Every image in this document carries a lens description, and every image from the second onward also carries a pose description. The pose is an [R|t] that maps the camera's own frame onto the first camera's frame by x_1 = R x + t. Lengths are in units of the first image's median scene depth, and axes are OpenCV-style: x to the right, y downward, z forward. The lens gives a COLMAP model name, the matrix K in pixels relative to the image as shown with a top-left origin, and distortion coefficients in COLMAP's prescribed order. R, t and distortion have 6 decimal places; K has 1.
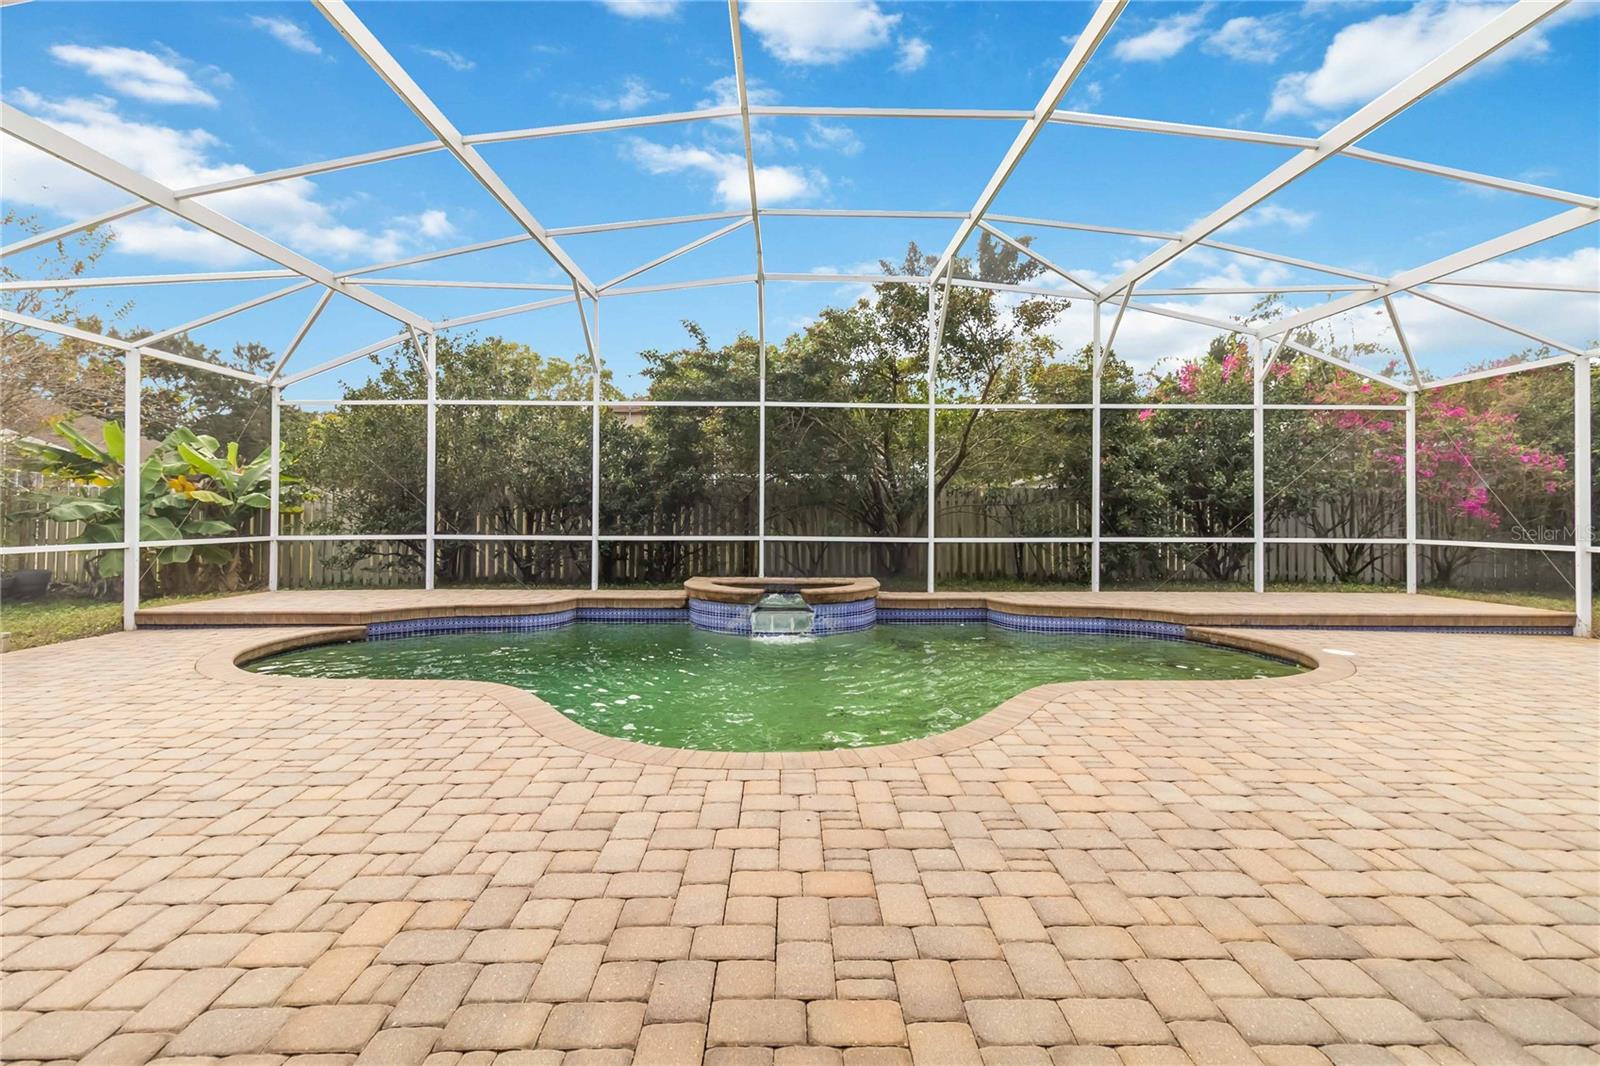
lens RADIAL K [[740.7, 0, 801.8], [0, 740.7, 501.5], [0, 0, 1]] dist [0.002112, 0.000306]
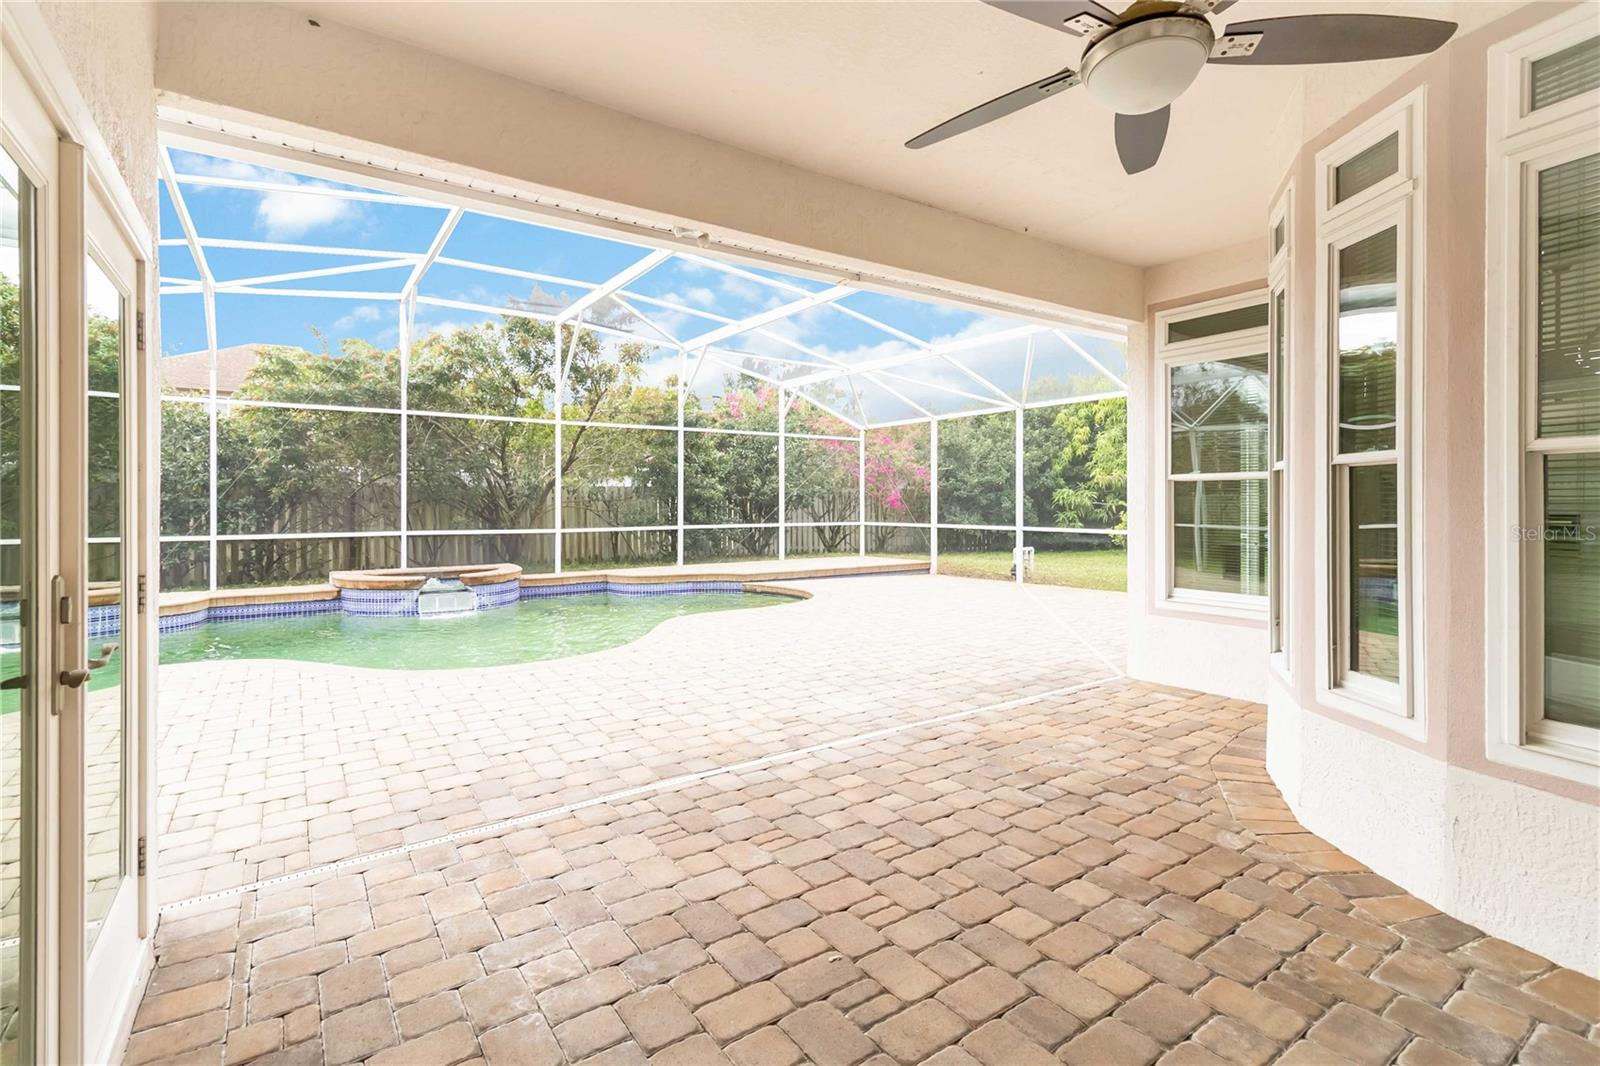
lens RADIAL K [[740.7, 0, 801.8], [0, 740.7, 501.5], [0, 0, 1]] dist [0.002112, 0.000306]
pose [[0.832209, -0.005304, 0.554436, -0.153161], [-0.002151, 0.999916, 0.012794, -0.012109], [-0.554458, -0.011840, 0.832128, -0.227931]]
